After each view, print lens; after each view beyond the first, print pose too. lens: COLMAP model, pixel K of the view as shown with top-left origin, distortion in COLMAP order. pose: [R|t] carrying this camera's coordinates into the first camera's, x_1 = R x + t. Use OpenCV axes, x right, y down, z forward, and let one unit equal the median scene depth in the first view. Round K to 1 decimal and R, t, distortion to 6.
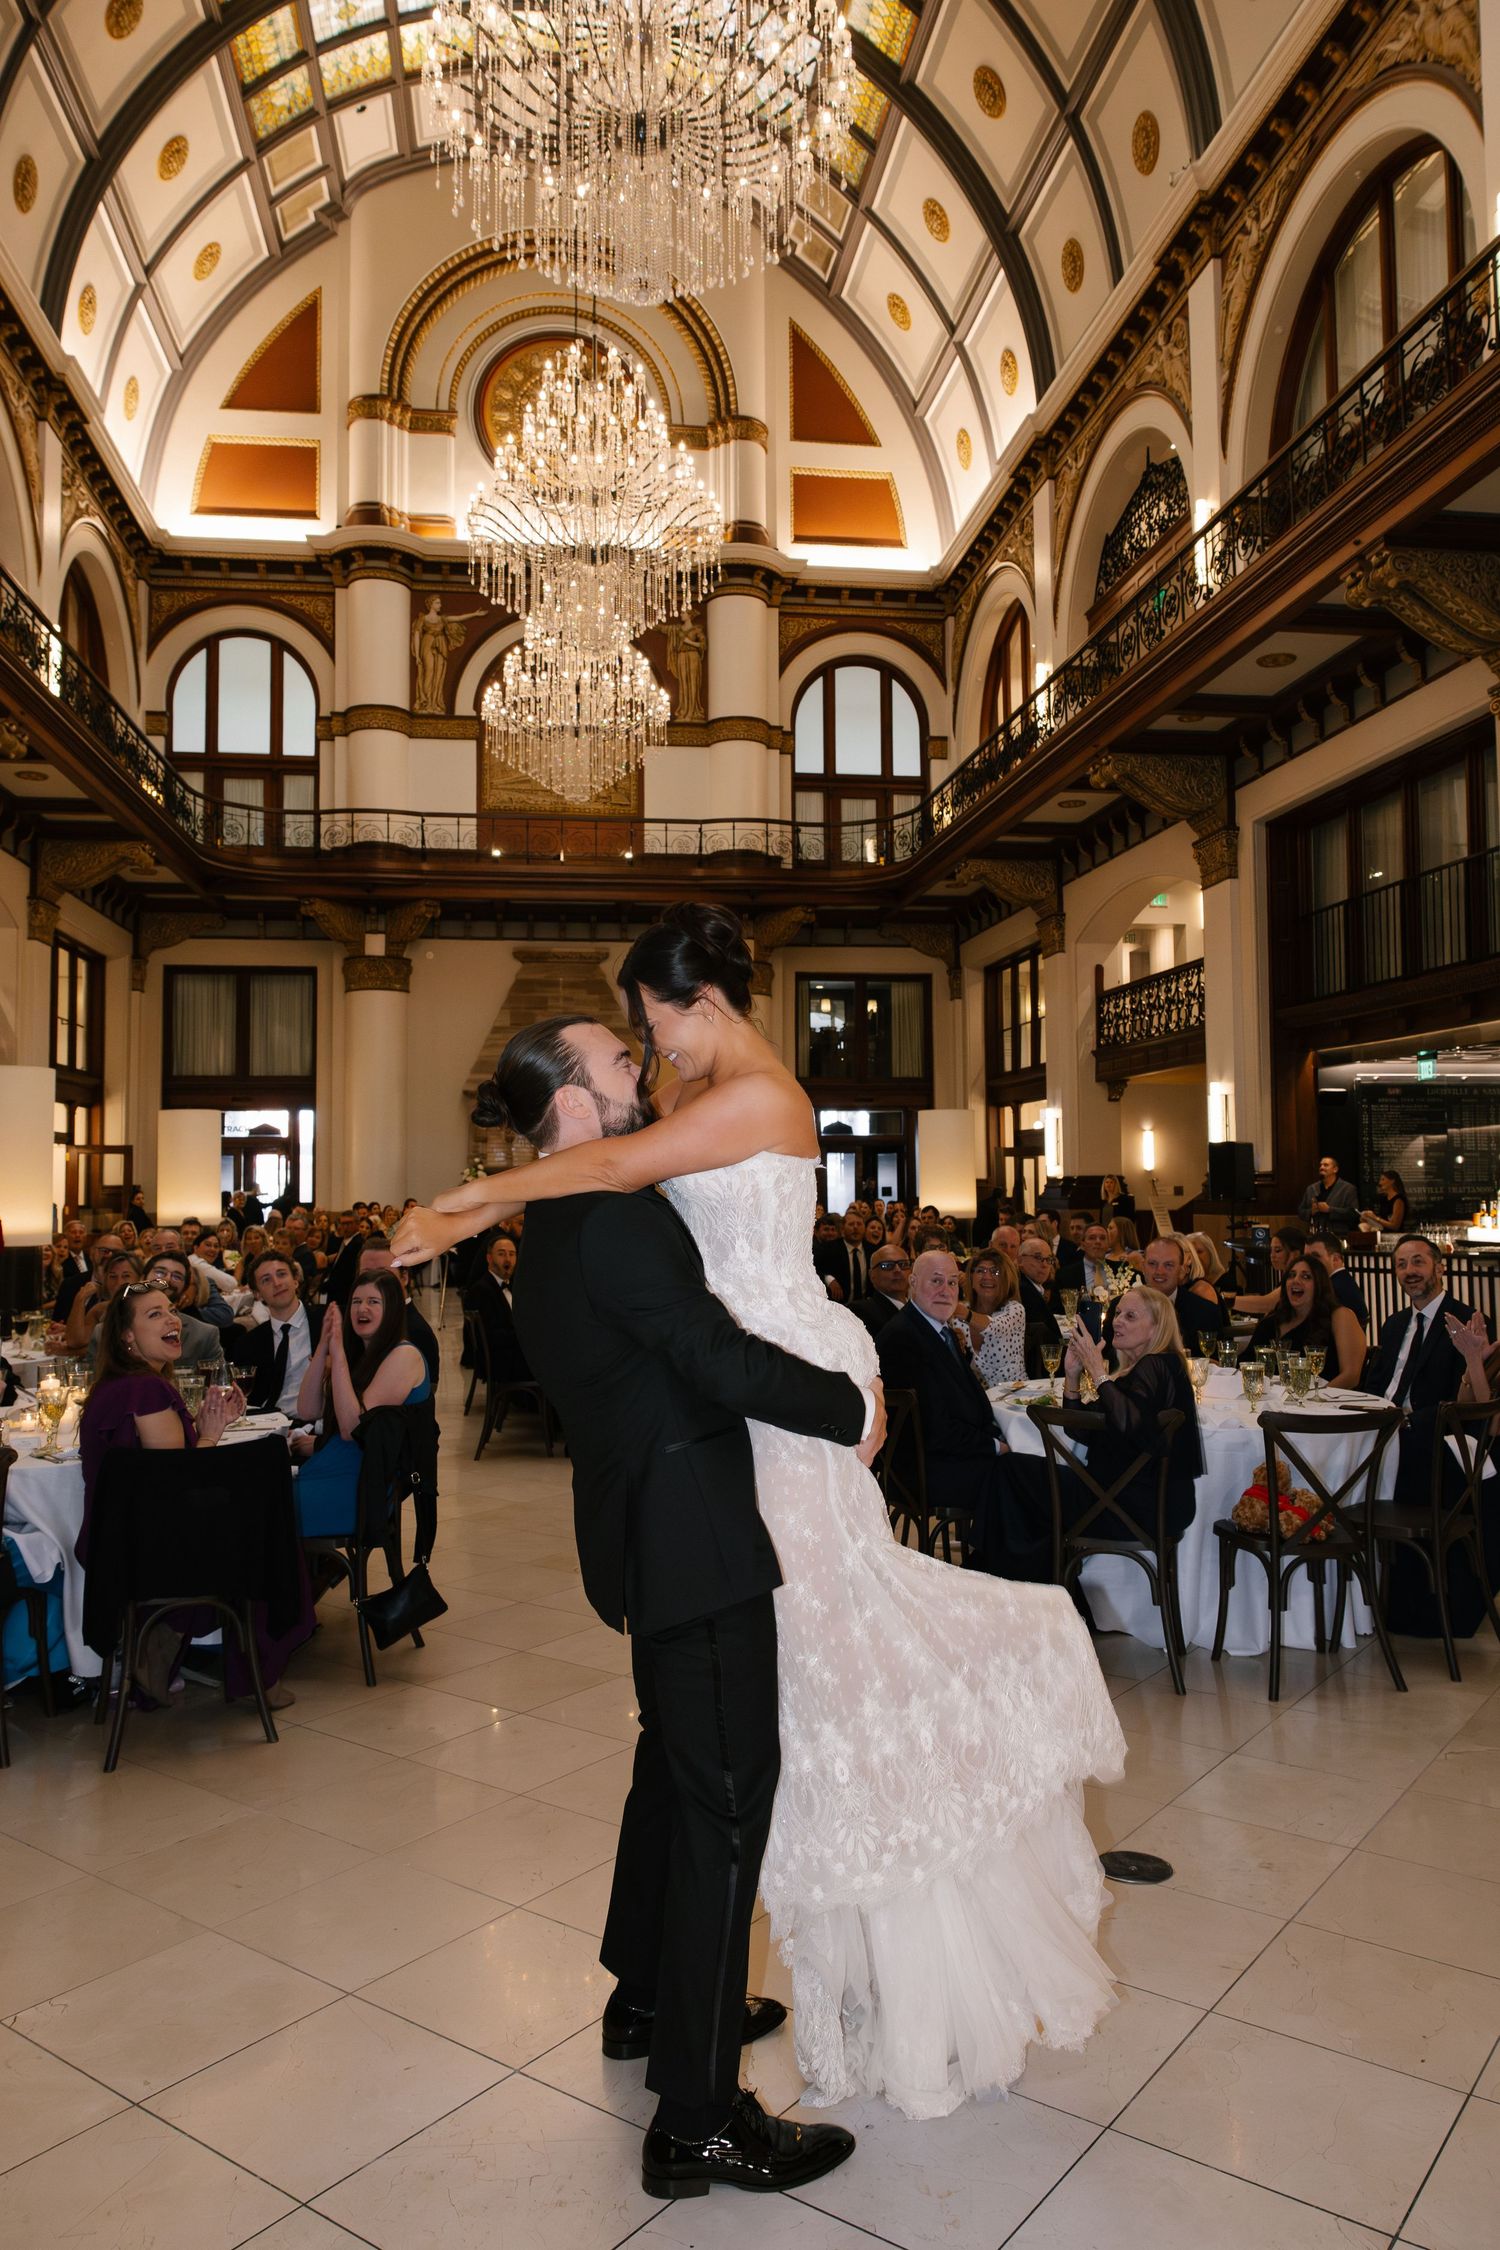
lens RADIAL K [[1545.3, 0, 744.7], [0, 1545.3, 1116.3], [0, 0, 1]] dist [-0.002754, -0.001110]
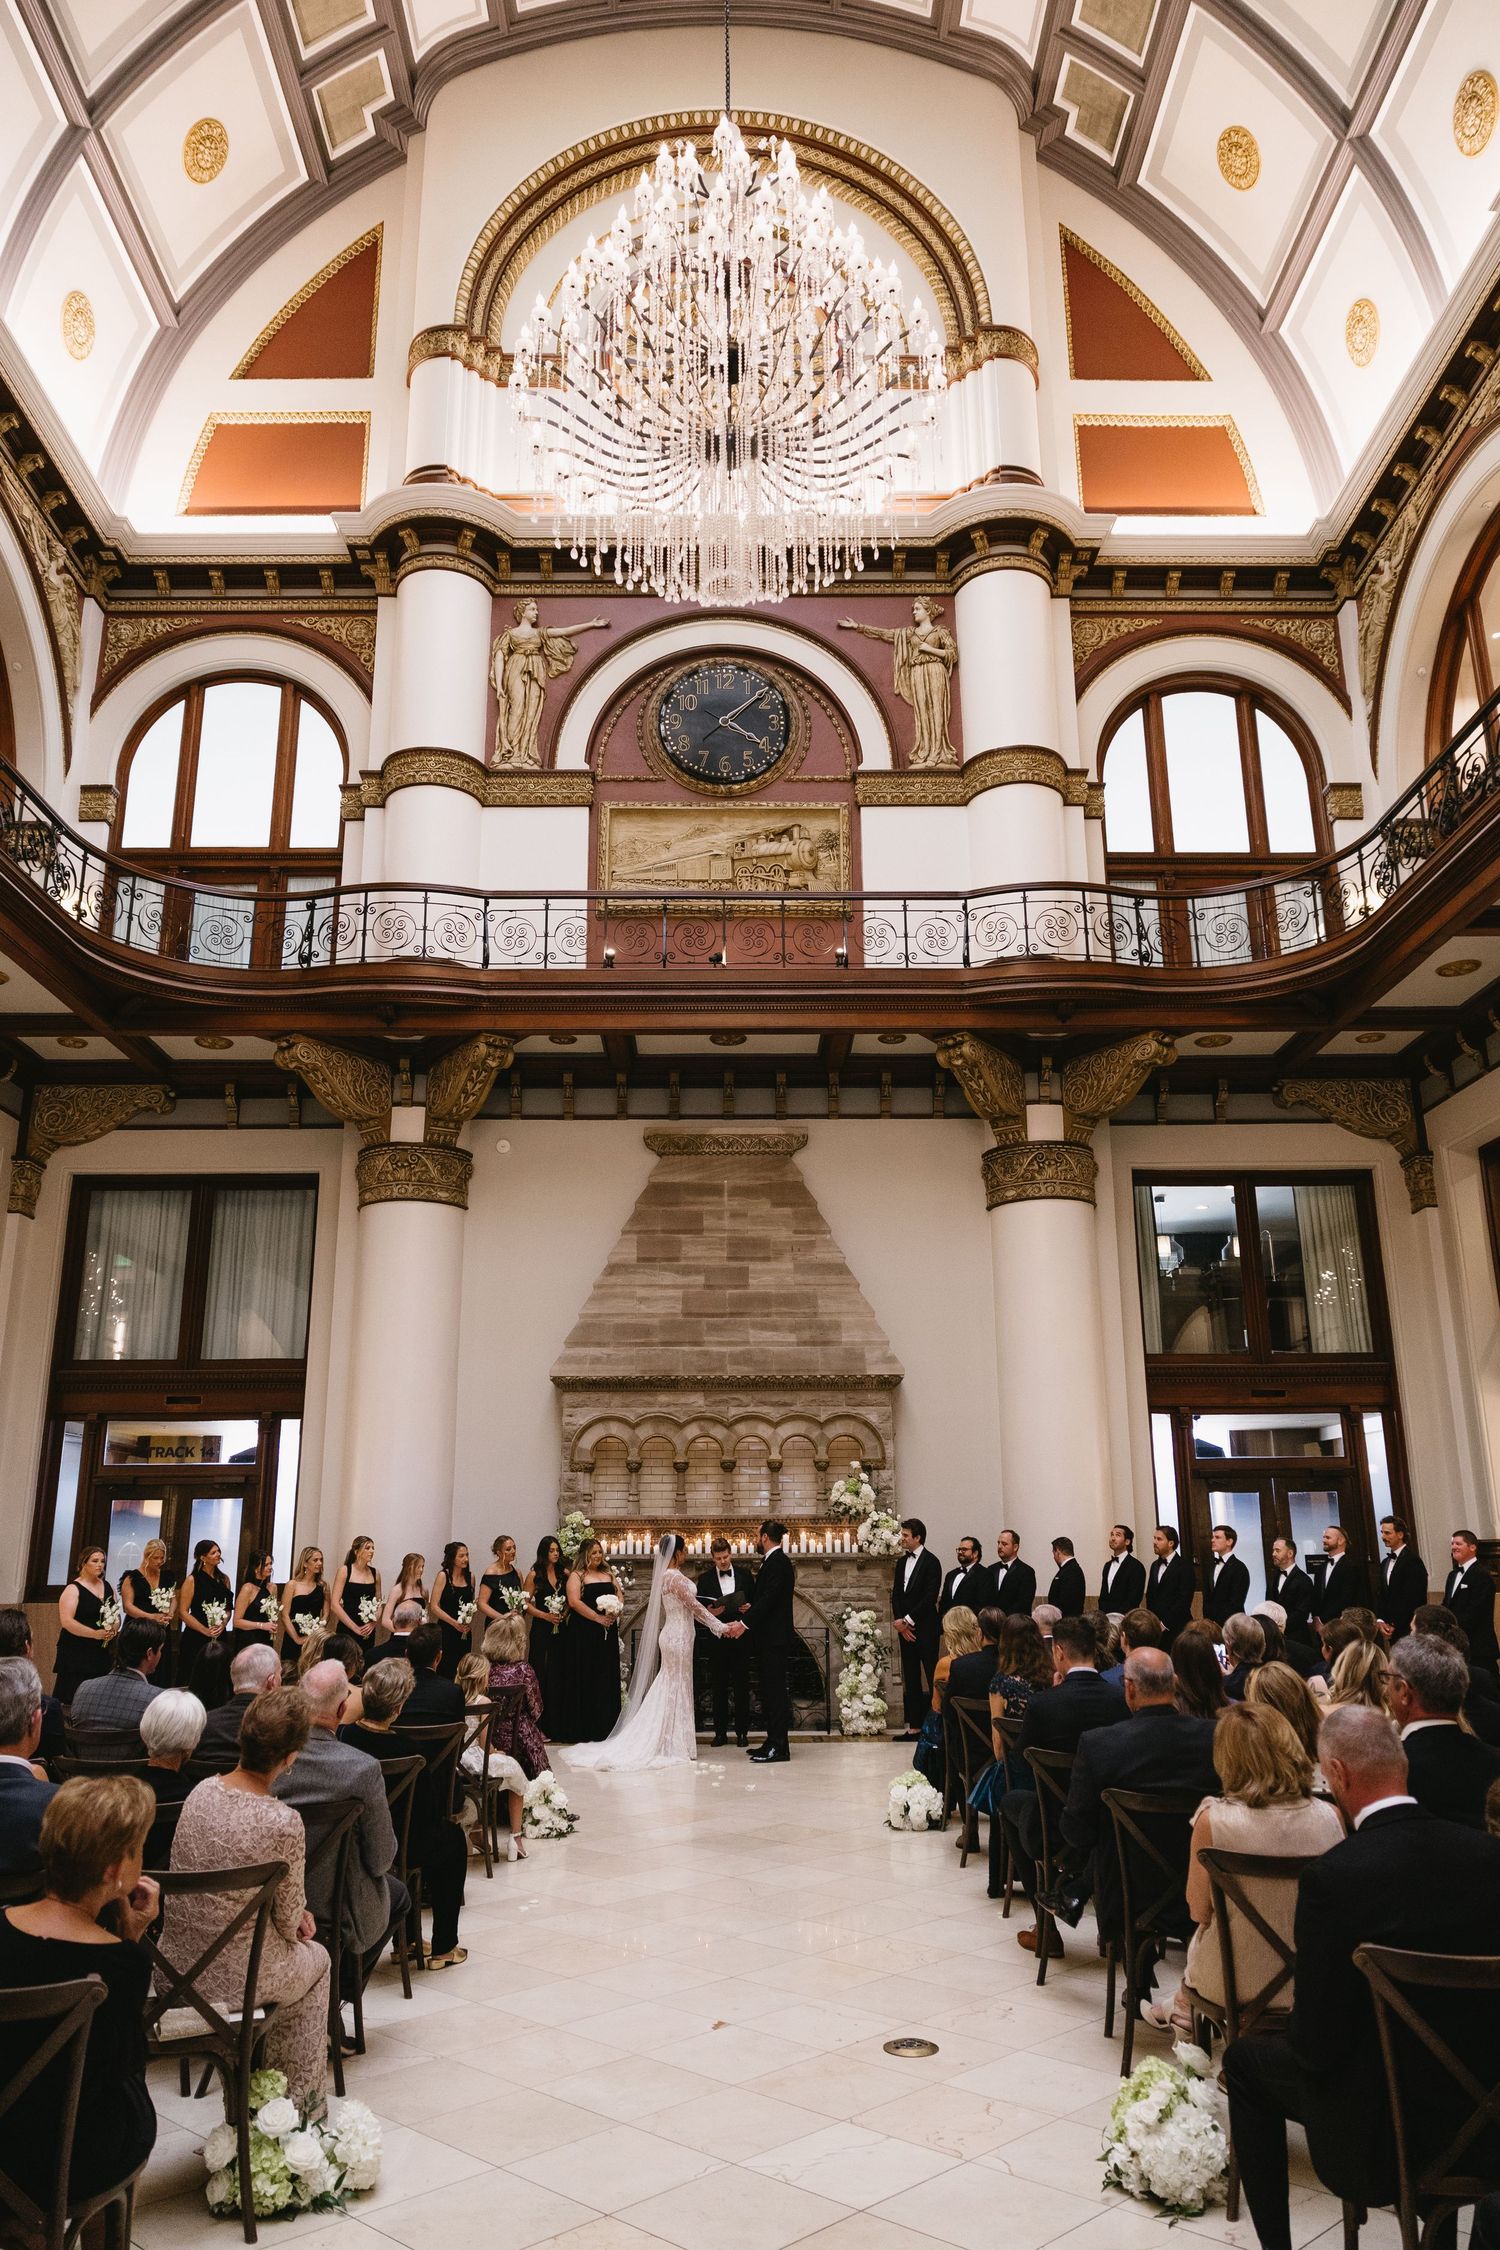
lens RADIAL K [[1579.5, 0, 750.0], [0, 1579.5, 1125.0], [0, 0, 1]] dist [-0.000533, 0.002172]
pose [[0.992342, -0.034333, -0.118653, -0.039251], [0.007120, 0.974896, -0.222548, 0.021788], [0.123315, 0.219999, 0.967674, 0.424944]]
